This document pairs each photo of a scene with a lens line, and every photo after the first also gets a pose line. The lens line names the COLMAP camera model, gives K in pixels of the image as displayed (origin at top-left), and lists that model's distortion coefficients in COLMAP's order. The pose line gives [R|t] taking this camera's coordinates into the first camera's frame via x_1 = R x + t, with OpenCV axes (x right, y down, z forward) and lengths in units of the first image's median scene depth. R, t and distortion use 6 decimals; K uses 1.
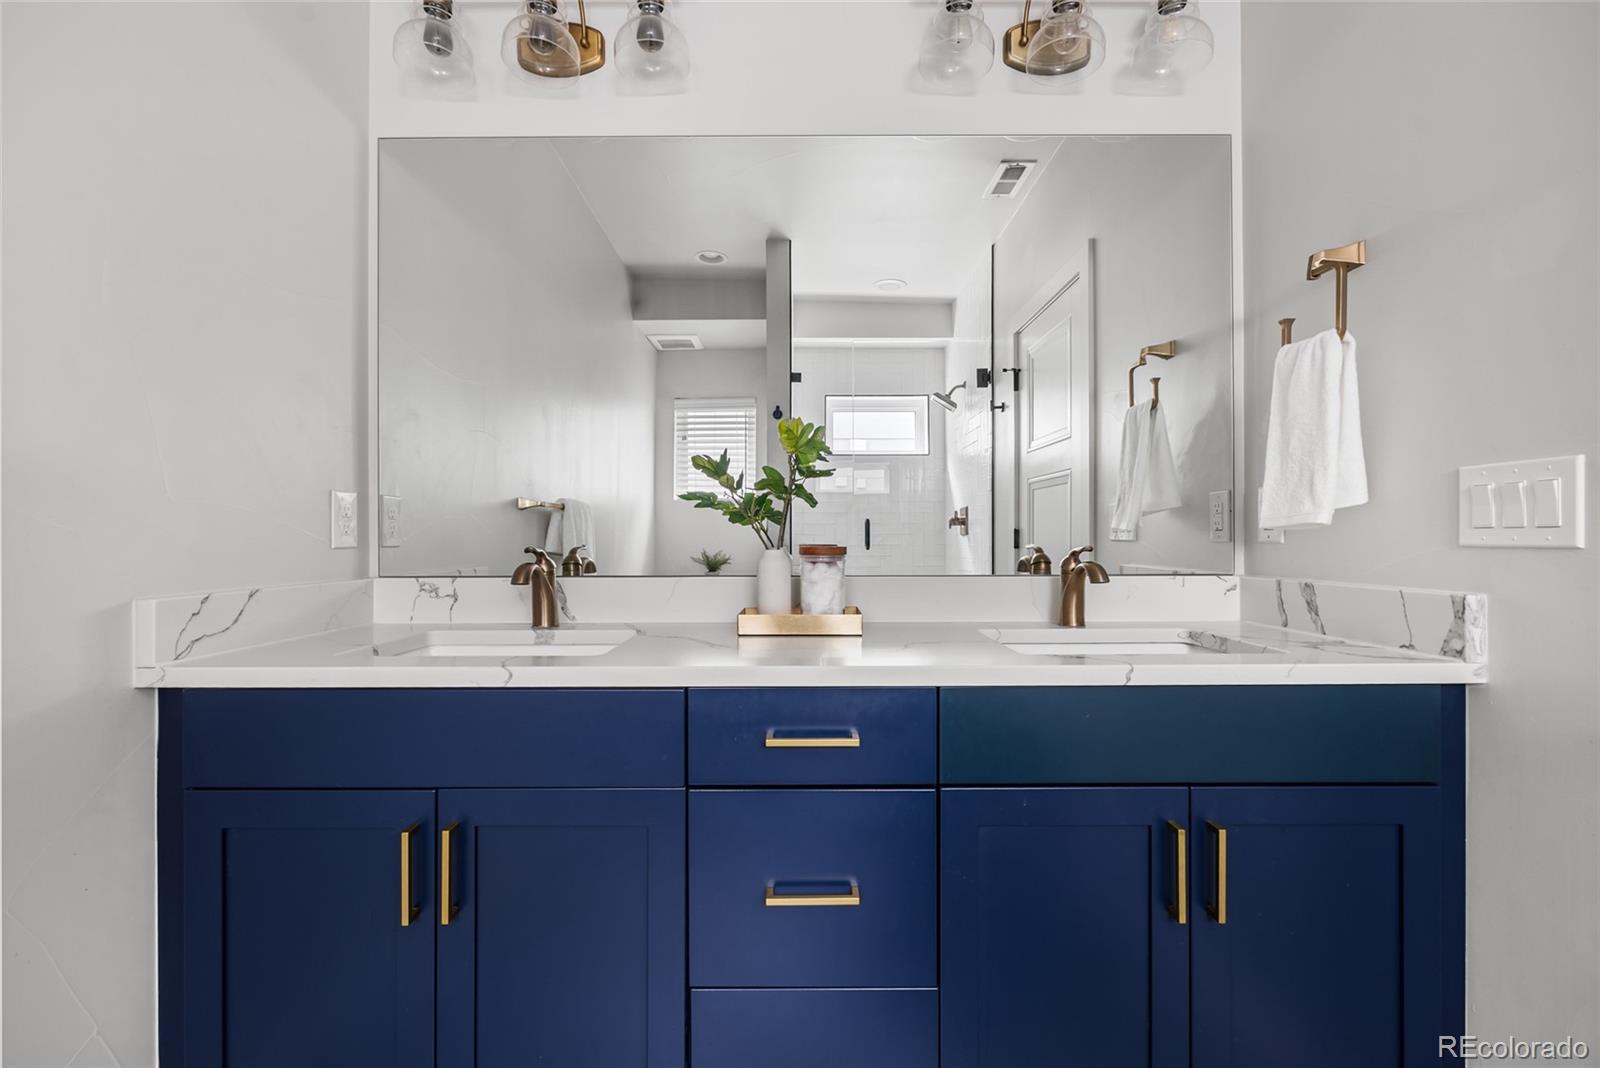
lens RADIAL K [[710.1, 0, 799.4], [0, 710.1, 541.1], [0, 0, 1]] dist [-0.007890, 0.001354]
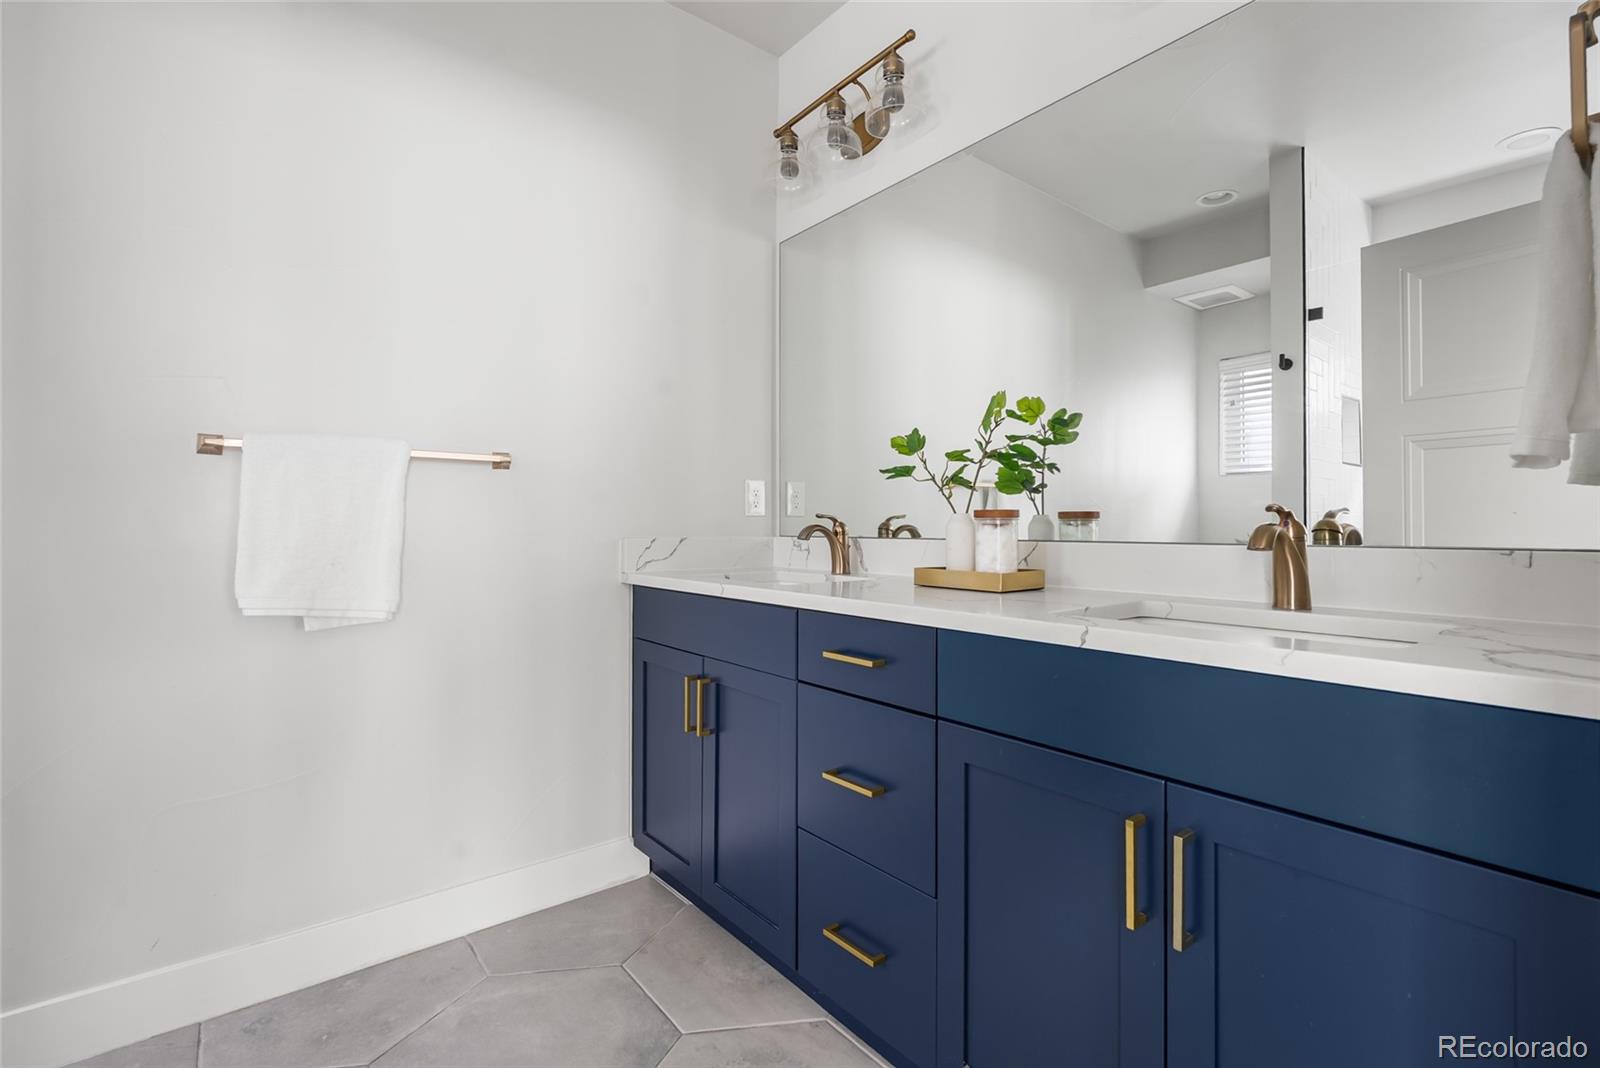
lens RADIAL K [[730.9, 0, 802.3], [0, 730.9, 521.7], [0, 0, 1]] dist [-0.000452, -0.000313]
pose [[0.623499, -0.001722, -0.781822, 0.648381], [-0.006134, 0.999956, -0.007094, 0.031807], [0.781800, 0.009219, 0.623461, 0.078832]]
